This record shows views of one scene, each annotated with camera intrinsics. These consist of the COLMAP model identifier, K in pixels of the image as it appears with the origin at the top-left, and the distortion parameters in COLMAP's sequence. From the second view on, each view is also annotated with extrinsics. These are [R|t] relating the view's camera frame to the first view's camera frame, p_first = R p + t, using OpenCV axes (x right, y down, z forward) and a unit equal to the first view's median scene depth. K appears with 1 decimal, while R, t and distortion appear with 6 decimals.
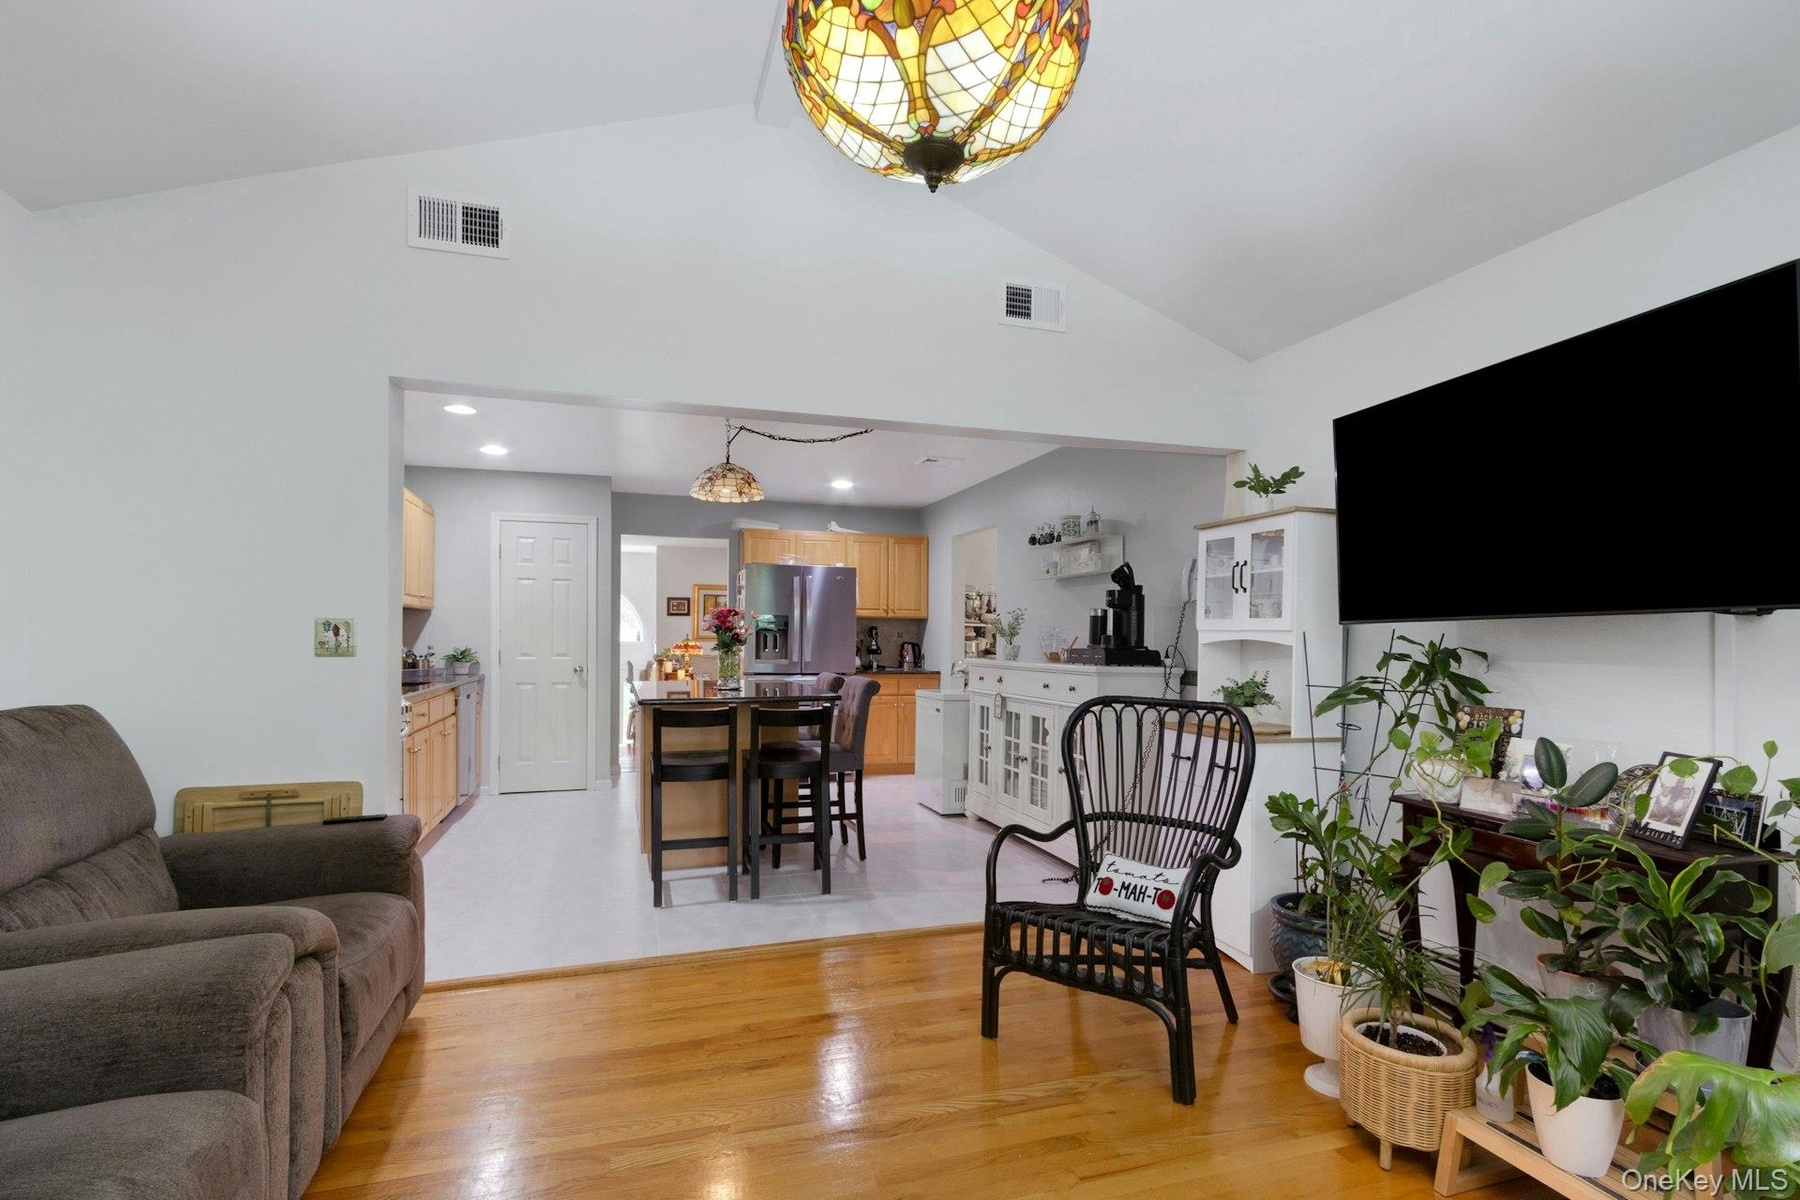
lens RADIAL K [[852.5, 0, 915.1], [0, 852.5, 615.1], [0, 0, 1]] dist [0.000078, -0.000198]
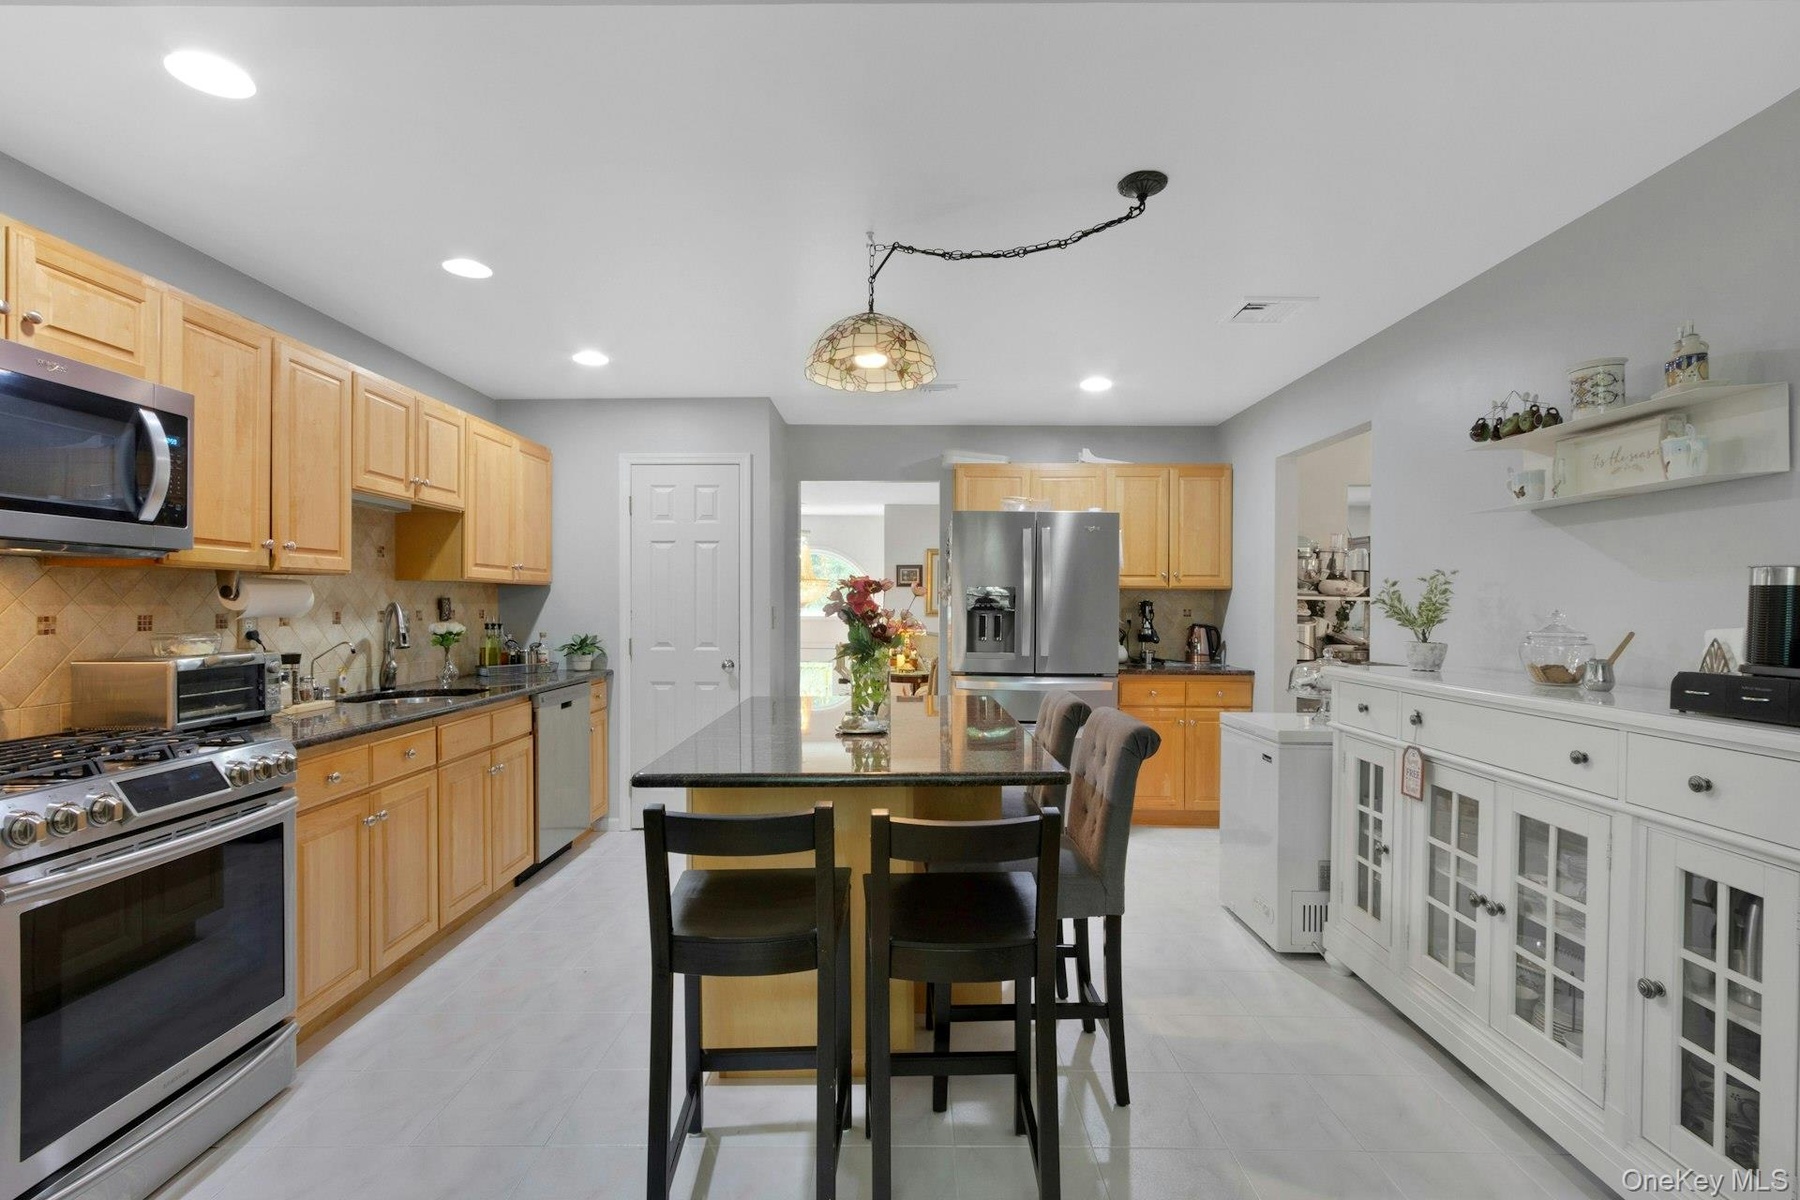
lens RADIAL K [[852.5, 0, 915.1], [0, 852.5, 615.1], [0, 0, 1]] dist [0.000078, -0.000198]
pose [[0.950583, 0.000170, -0.310472, -0.016022], [0.011611, 0.999281, 0.036097, -0.002613], [0.310255, -0.037918, 0.949897, 0.353677]]
